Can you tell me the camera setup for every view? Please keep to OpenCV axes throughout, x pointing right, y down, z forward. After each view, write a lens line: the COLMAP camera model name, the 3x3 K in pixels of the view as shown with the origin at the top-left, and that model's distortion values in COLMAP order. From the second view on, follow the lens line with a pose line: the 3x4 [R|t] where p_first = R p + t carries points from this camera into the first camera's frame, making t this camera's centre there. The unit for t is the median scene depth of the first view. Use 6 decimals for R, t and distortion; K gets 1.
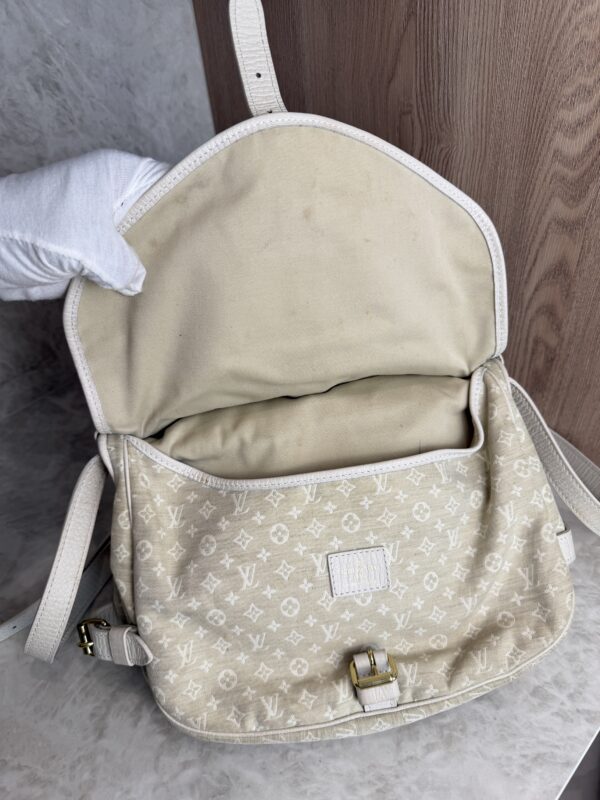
lens RADIAL K [[580.3, 0, 320.4], [0, 580.3, 399.7], [0, 0, 1]] dist [-0.031463, 0.003201]
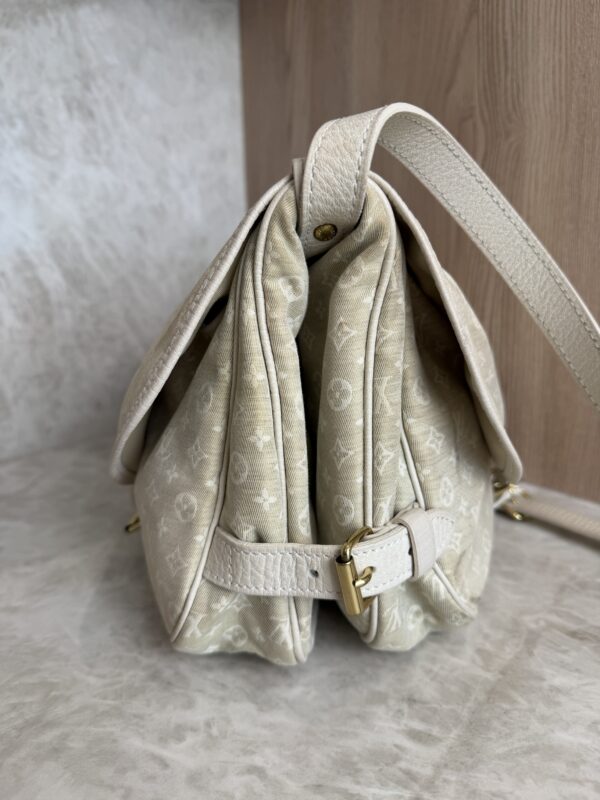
lens RADIAL K [[593.2, 0, 314.6], [0, 593.2, 400.5], [0, 0, 1]] dist [-0.036703, 0.001914]
pose [[0.997600, 0.059046, -0.036177, -0.029010], [-0.069017, 0.890401, -0.449913, 0.330007], [0.005646, 0.451330, 0.892339, 0.394984]]
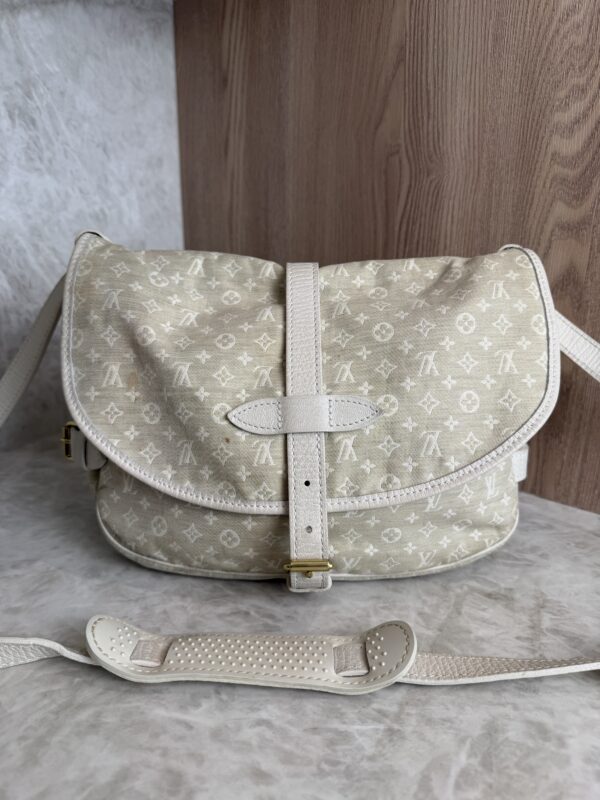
lens RADIAL K [[580.3, 0, 320.4], [0, 580.3, 399.7], [0, 0, 1]] dist [-0.031463, 0.003201]
pose [[0.989358, 0.042790, 0.139069, -0.106396], [0.018748, 0.910323, -0.413474, 0.330146], [-0.144290, 0.411681, 0.899833, 0.286462]]
